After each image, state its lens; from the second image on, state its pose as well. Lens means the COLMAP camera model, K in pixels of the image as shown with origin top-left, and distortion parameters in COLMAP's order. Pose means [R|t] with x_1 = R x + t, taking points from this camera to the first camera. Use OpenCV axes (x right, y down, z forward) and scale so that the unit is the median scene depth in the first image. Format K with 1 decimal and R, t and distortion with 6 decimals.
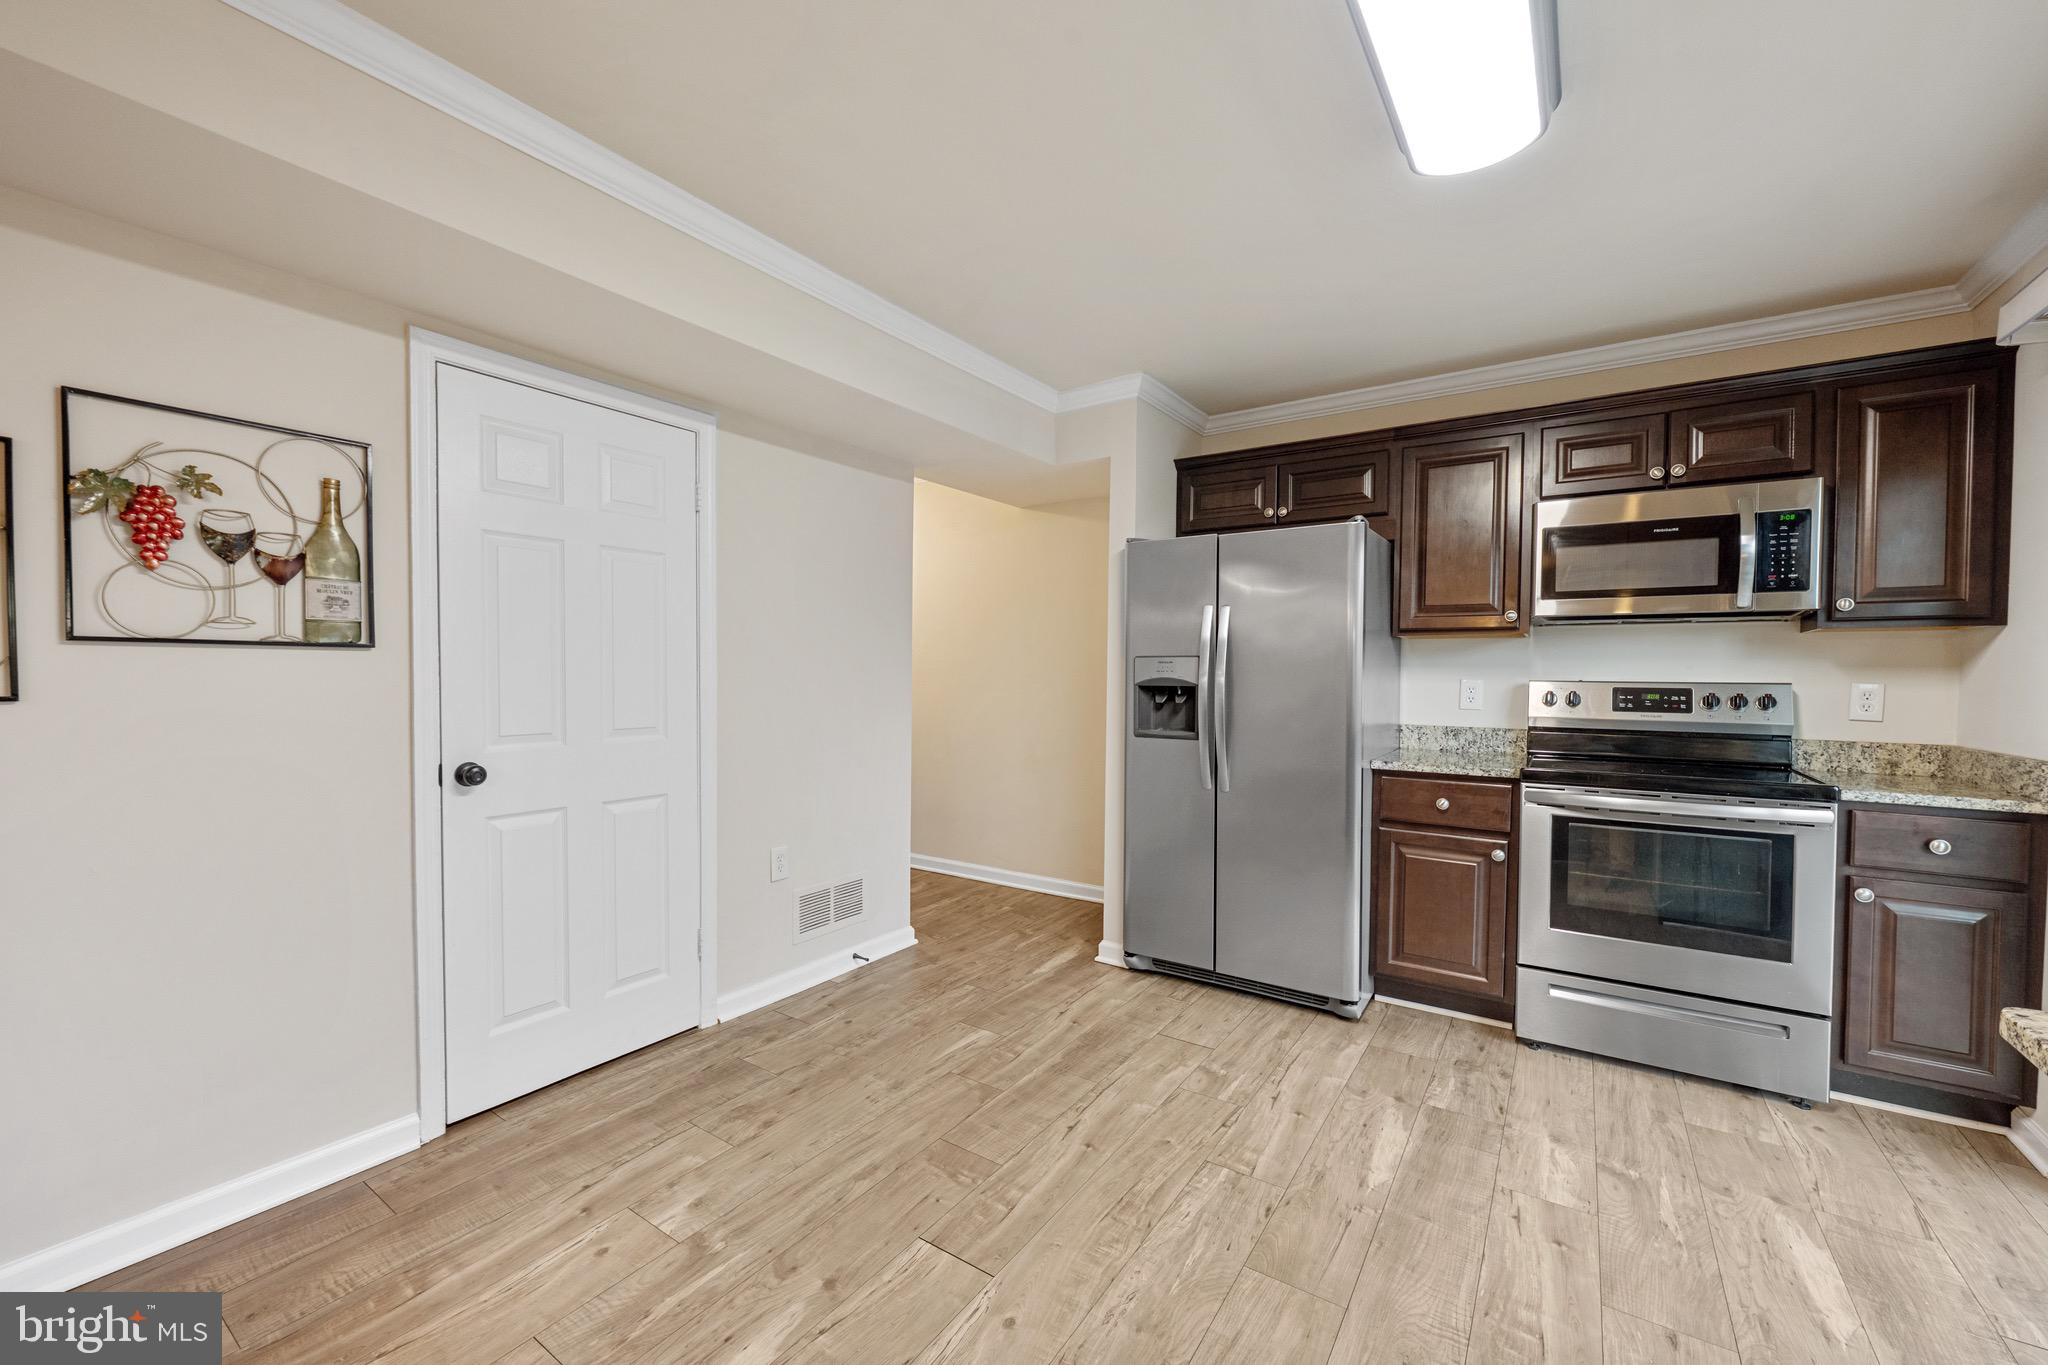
lens RADIAL K [[817.4, 0, 1019.7], [0, 817.4, 690.4], [0, 0, 1]] dist [-0.002875, -0.000026]
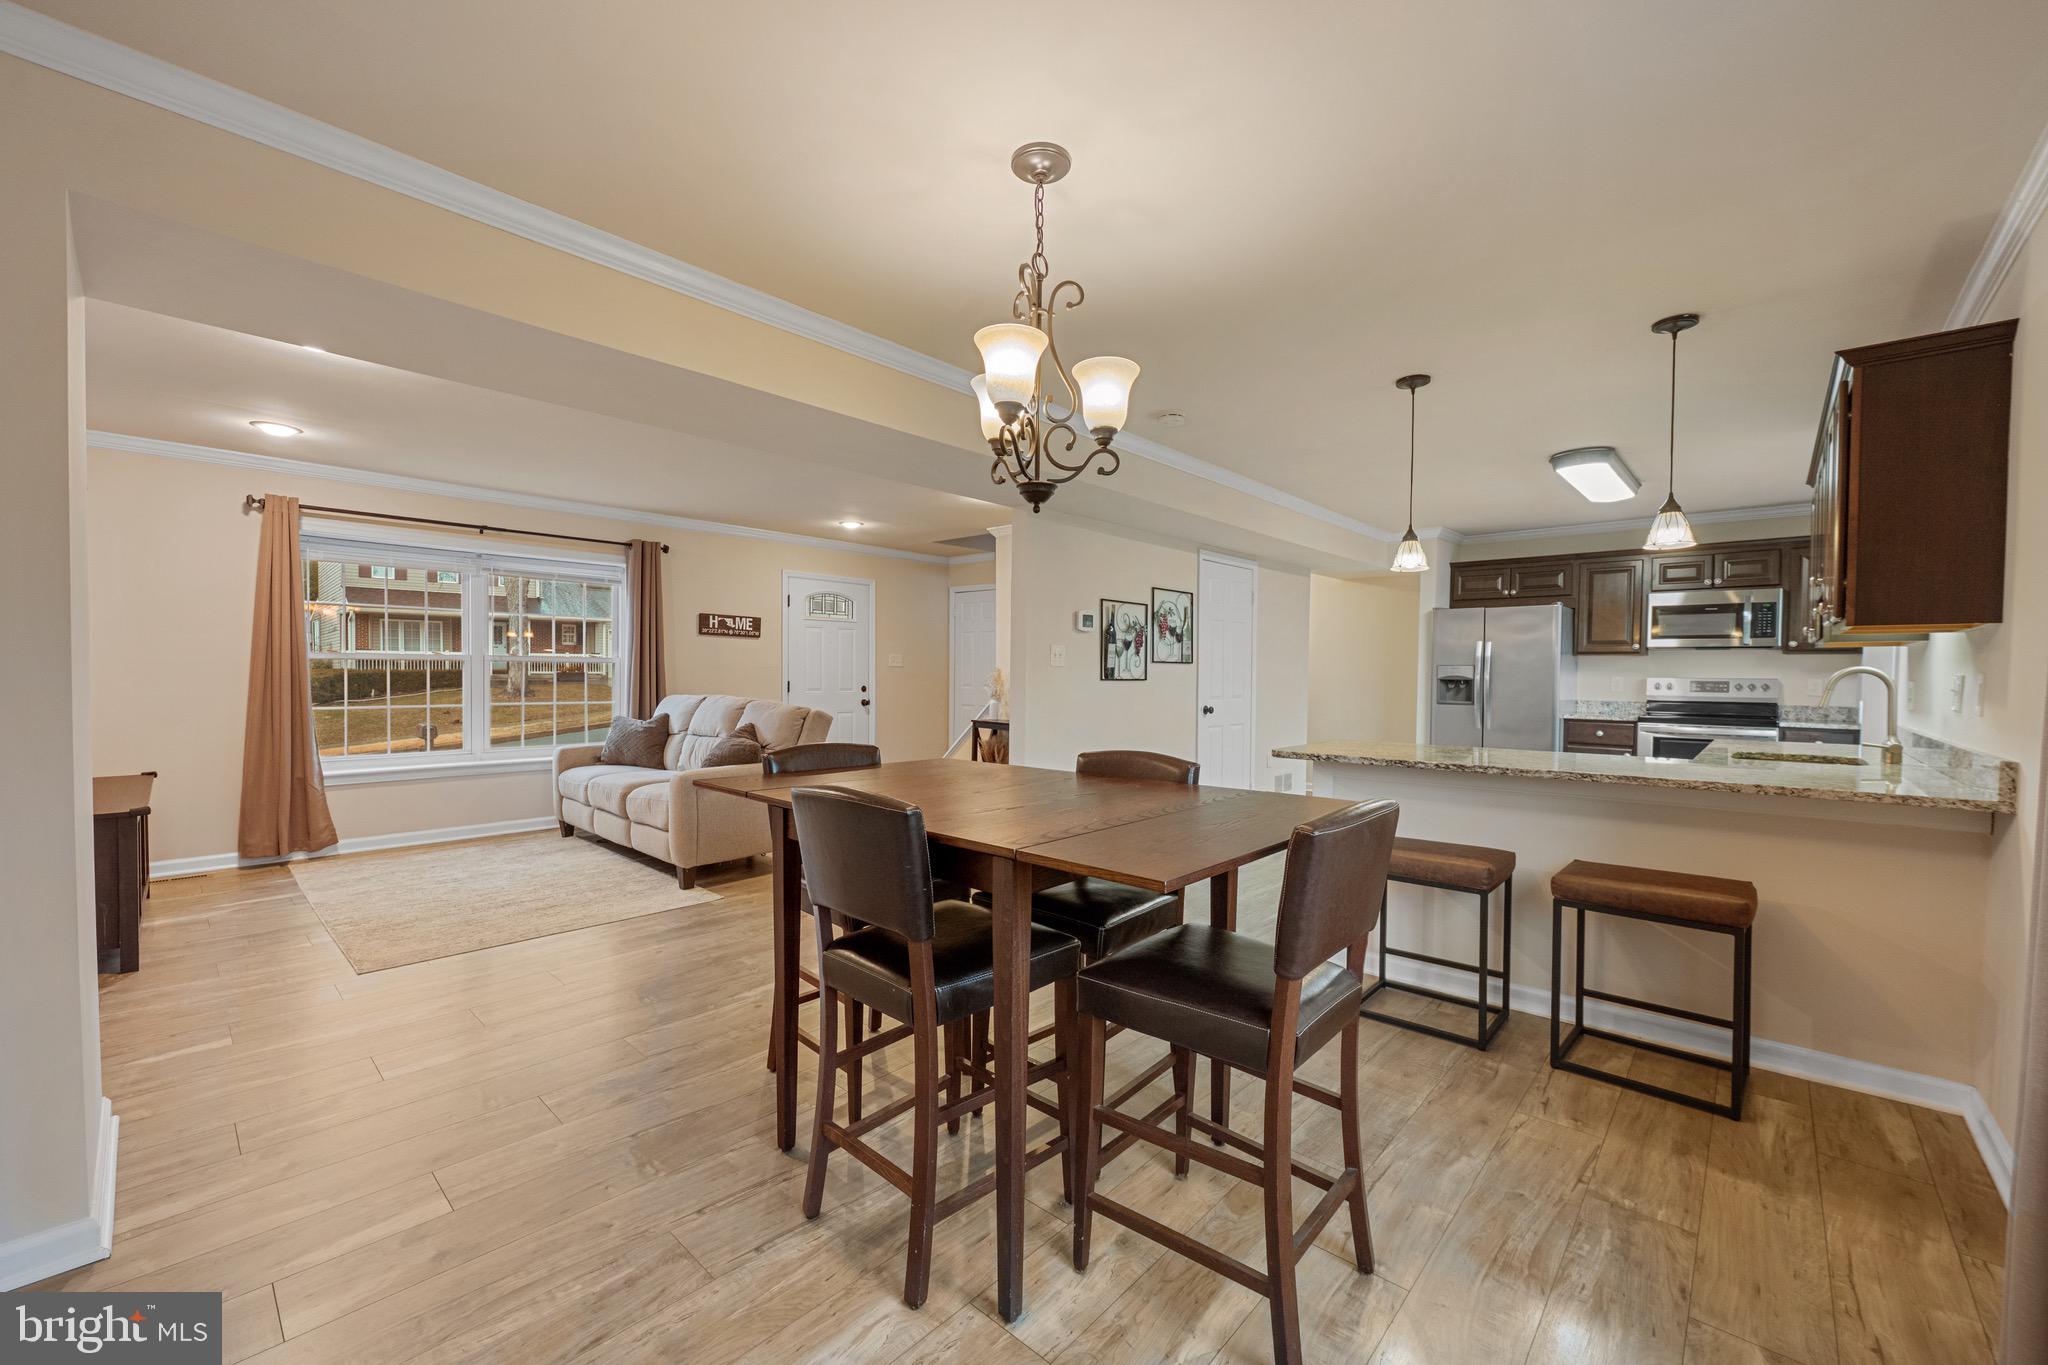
lens RADIAL K [[805.8, 0, 1027.9], [0, 805.8, 689.2], [0, 0, 1]] dist [-0.000182, 0.000081]
pose [[0.989207, 0.004918, -0.146445, -0.752019], [-0.005256, 0.999984, -0.001923, 0.036224], [0.146433, 0.002672, 0.989217, -1.498029]]
